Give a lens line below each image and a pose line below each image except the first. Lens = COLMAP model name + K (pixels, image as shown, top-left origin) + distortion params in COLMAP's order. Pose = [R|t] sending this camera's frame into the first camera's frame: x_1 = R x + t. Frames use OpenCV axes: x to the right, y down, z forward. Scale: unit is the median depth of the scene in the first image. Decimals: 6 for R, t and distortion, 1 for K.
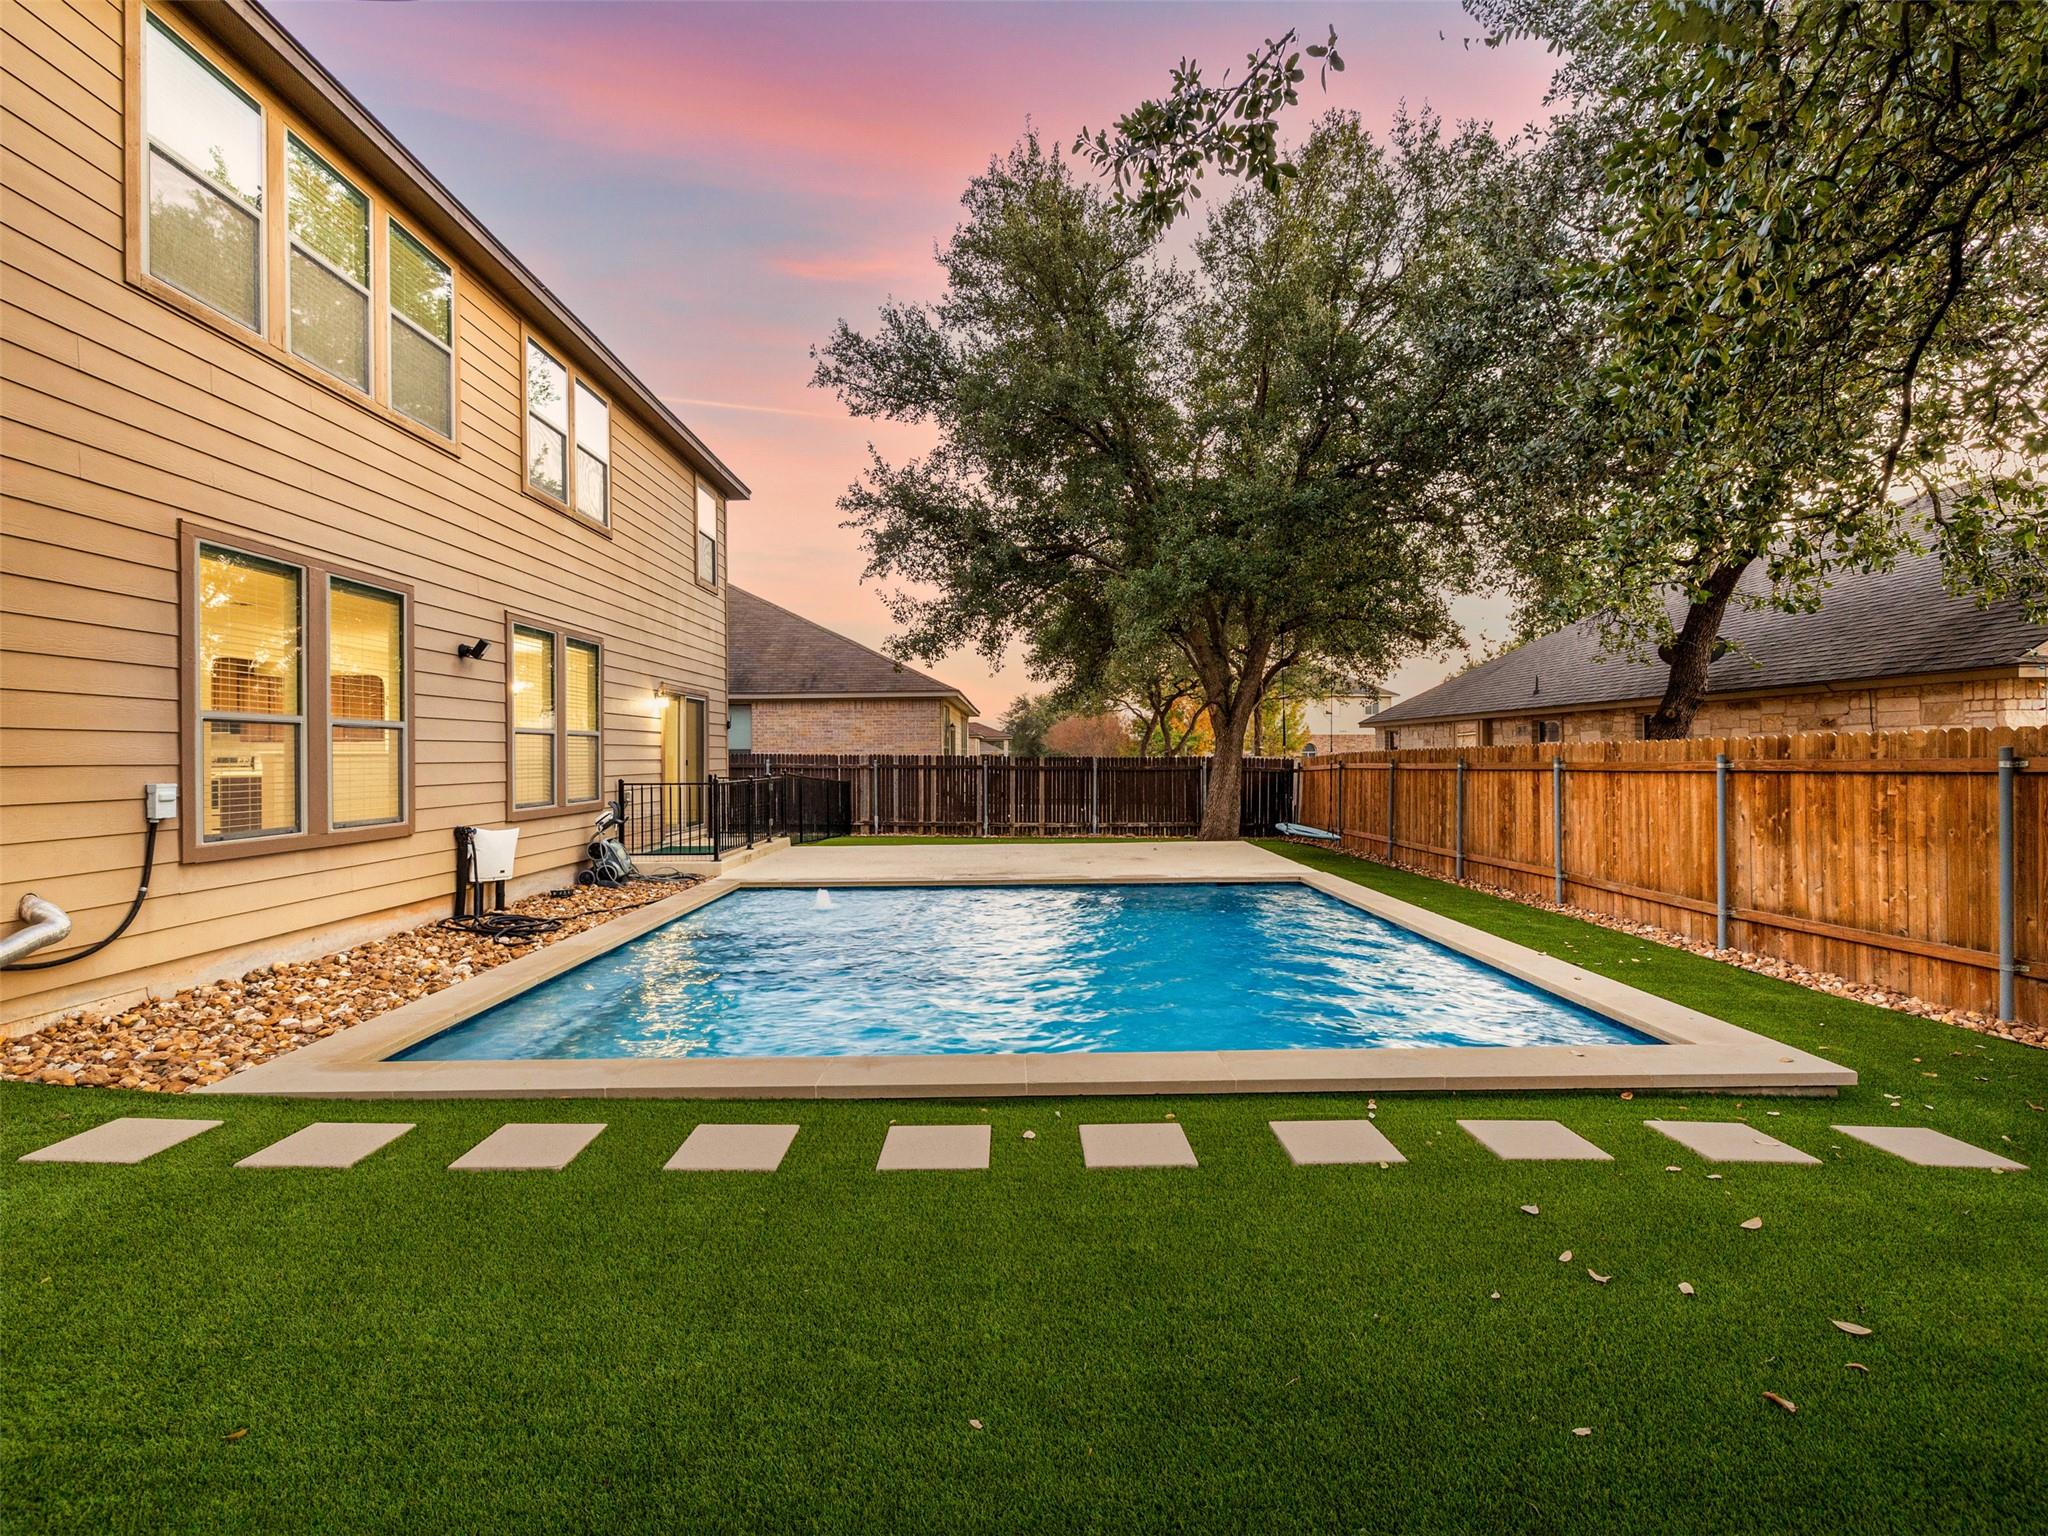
lens RADIAL K [[1002.4, 0, 1004.7], [0, 1002.4, 762.0], [0, 0, 1]] dist [0.004475, 0.000613]
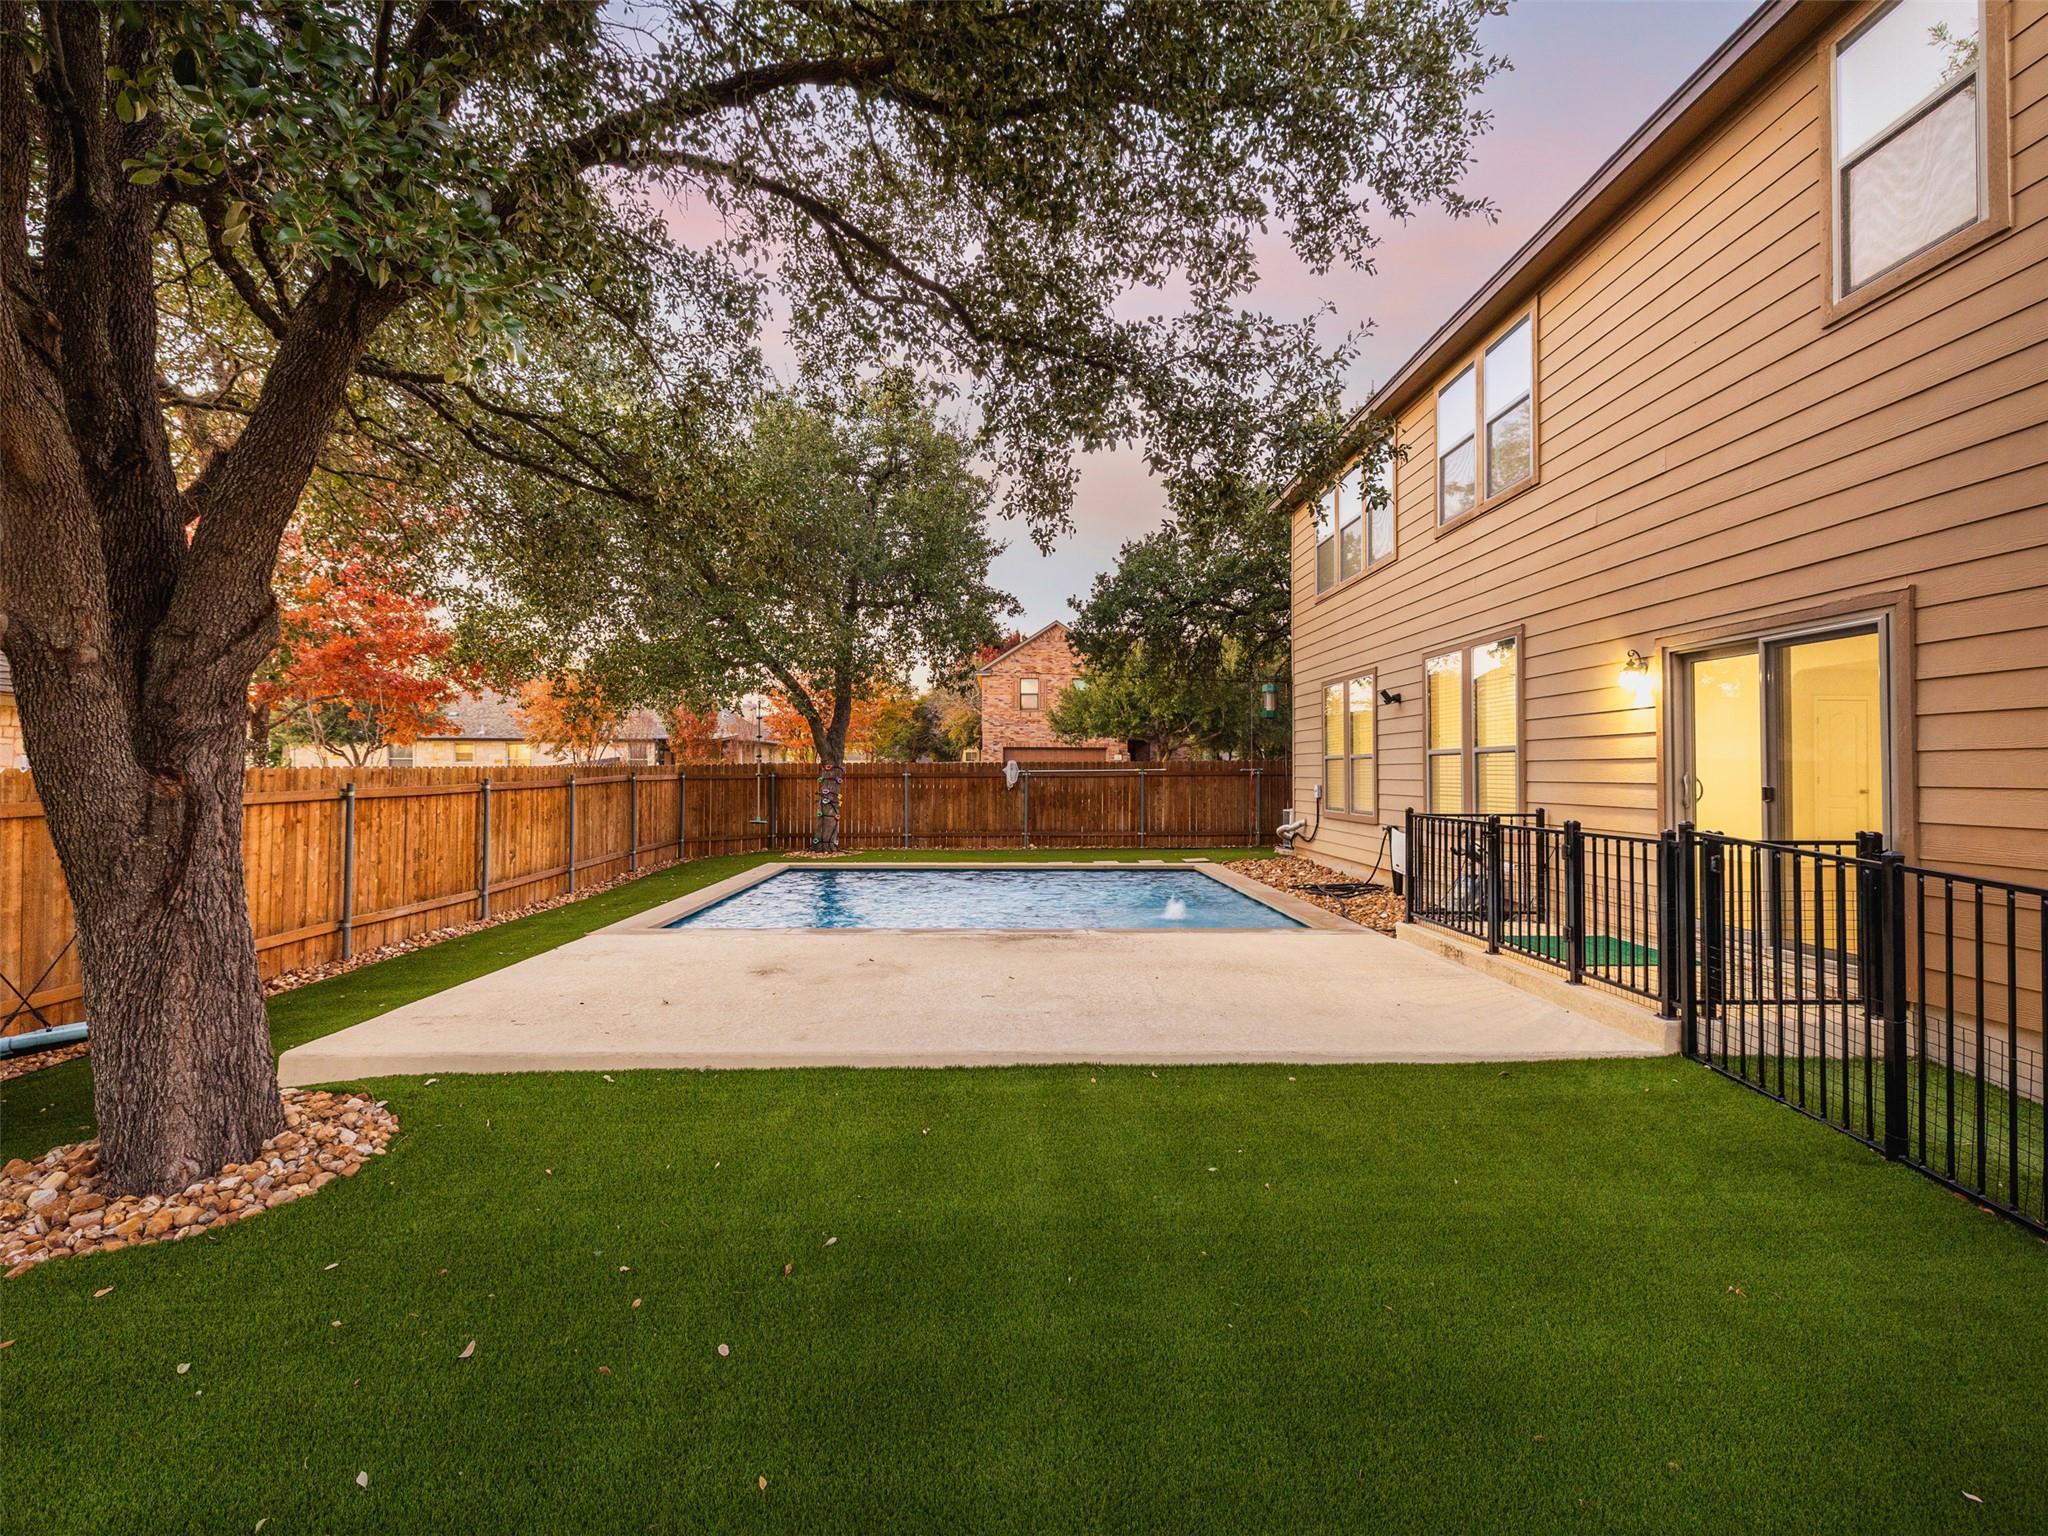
lens RADIAL K [[1002.4, 0, 1026.5], [0, 1002.4, 767.1], [0, 0, 1]] dist [0.004475, 0.000613]
pose [[-0.999754, 0.003996, -0.021825, 0.006177], [0.003969, 0.999991, 0.001317, -0.015010], [0.021830, 0.001230, -0.999761, 1.756614]]
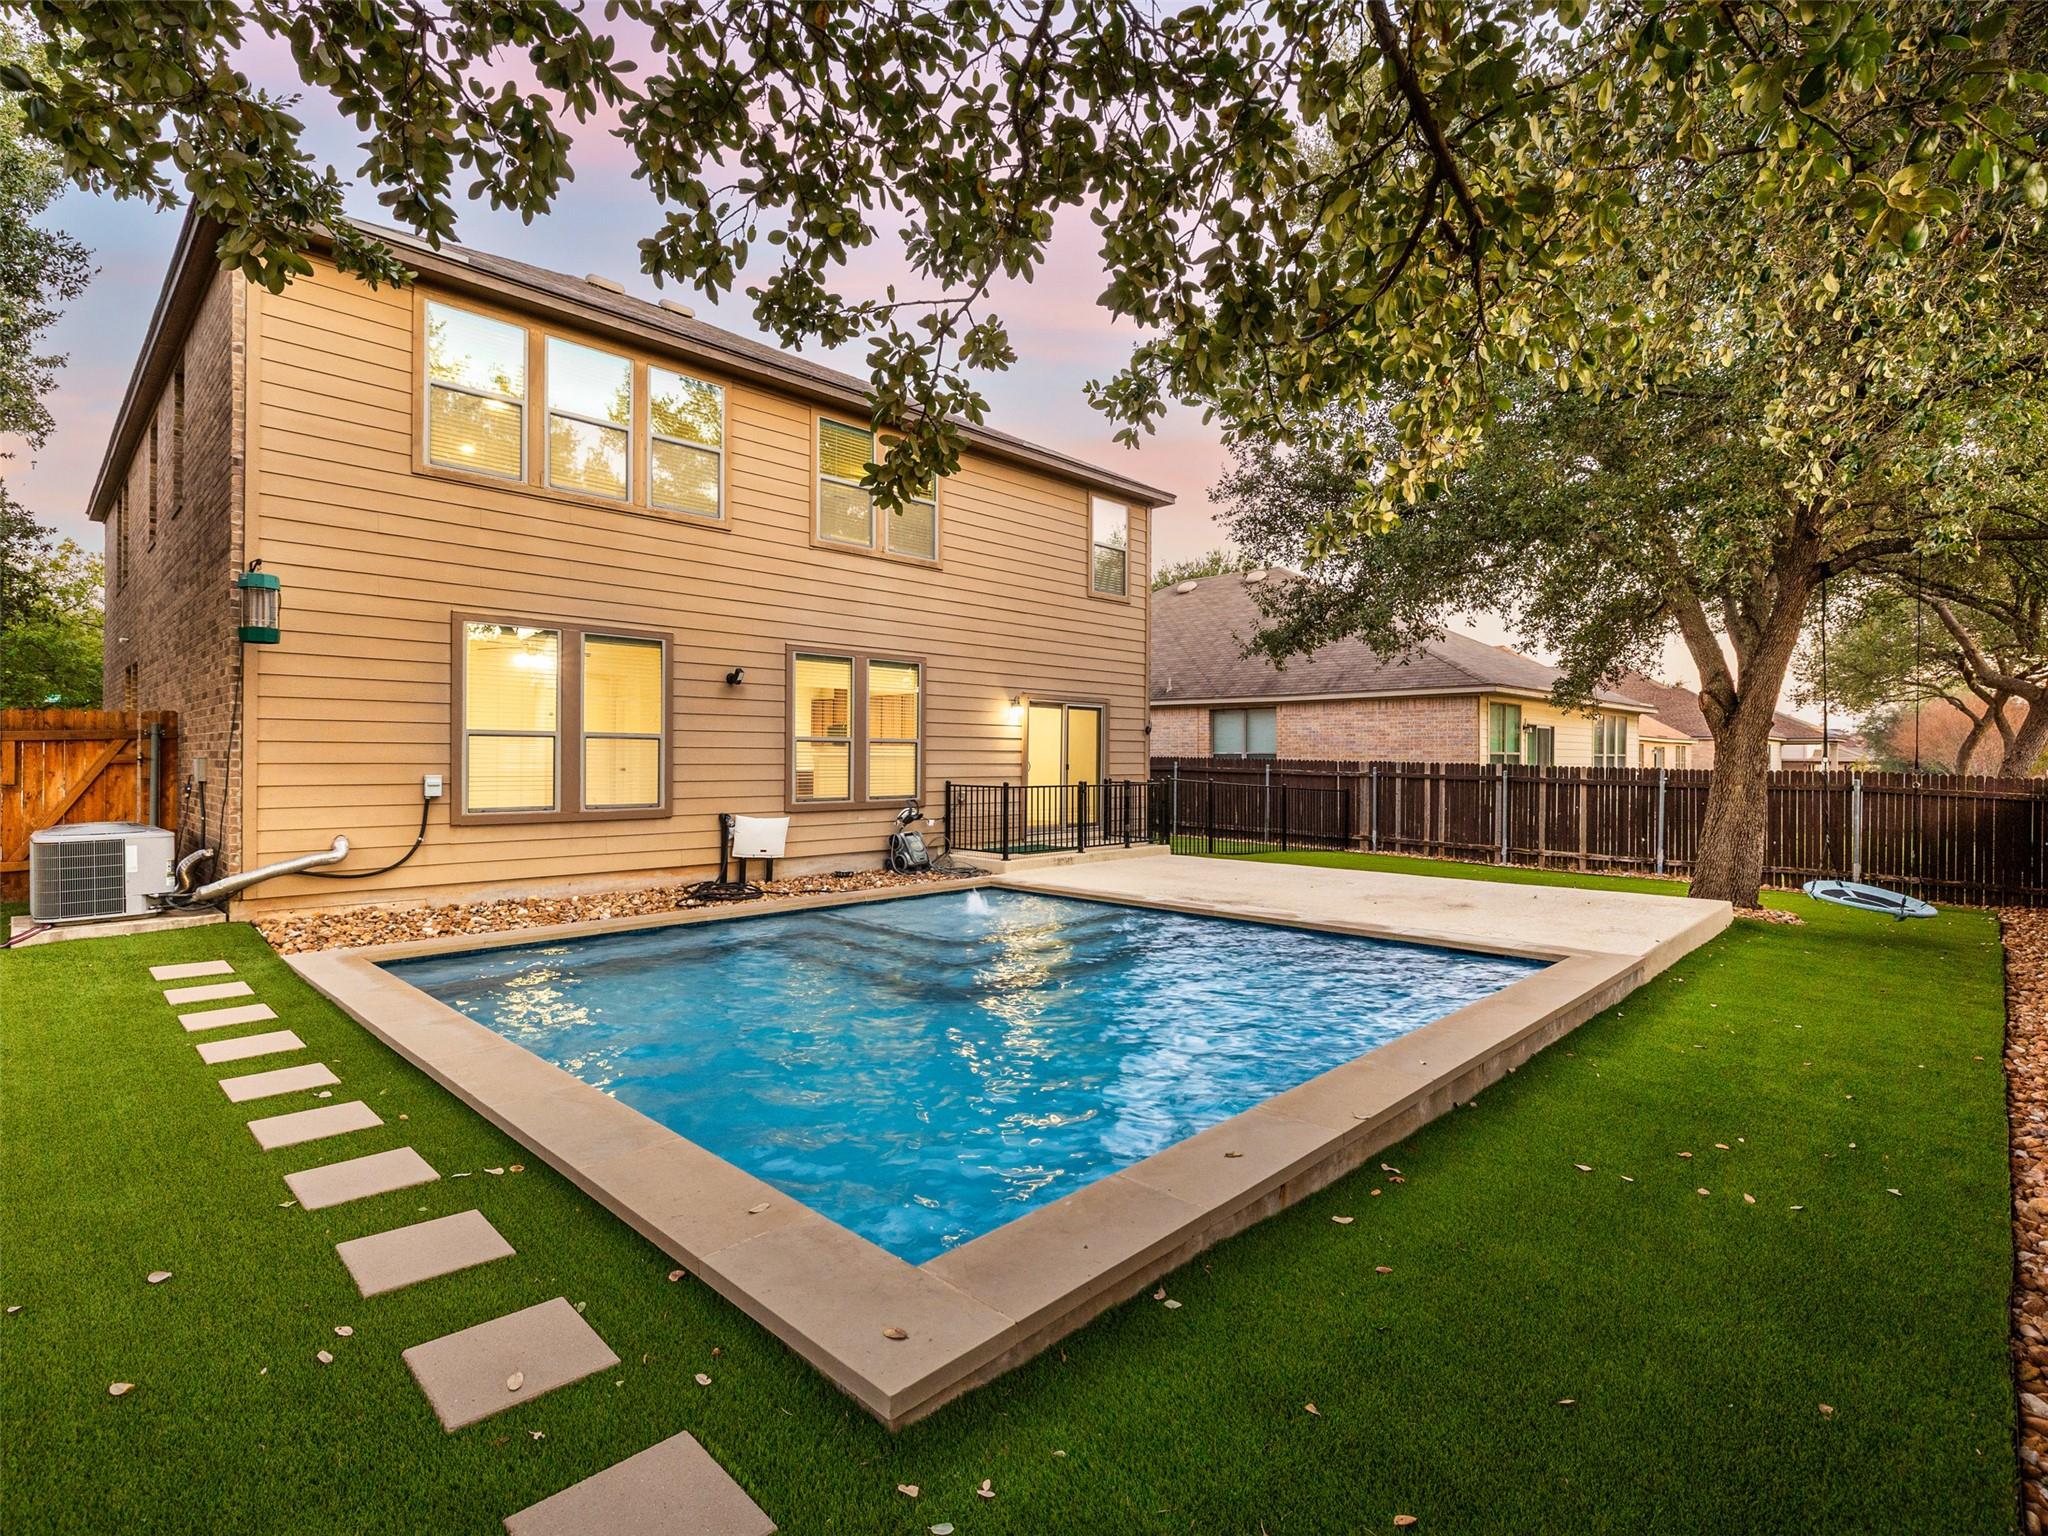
lens RADIAL K [[1002.4, 0, 988.6], [0, 1002.4, 754.4], [0, 0, 1]] dist [0.004475, 0.000613]
pose [[0.704022, 0.008941, -0.710122, 0.463845], [-0.015412, 0.999878, -0.002690, -0.010401], [0.710011, 0.012838, 0.704074, 0.242045]]
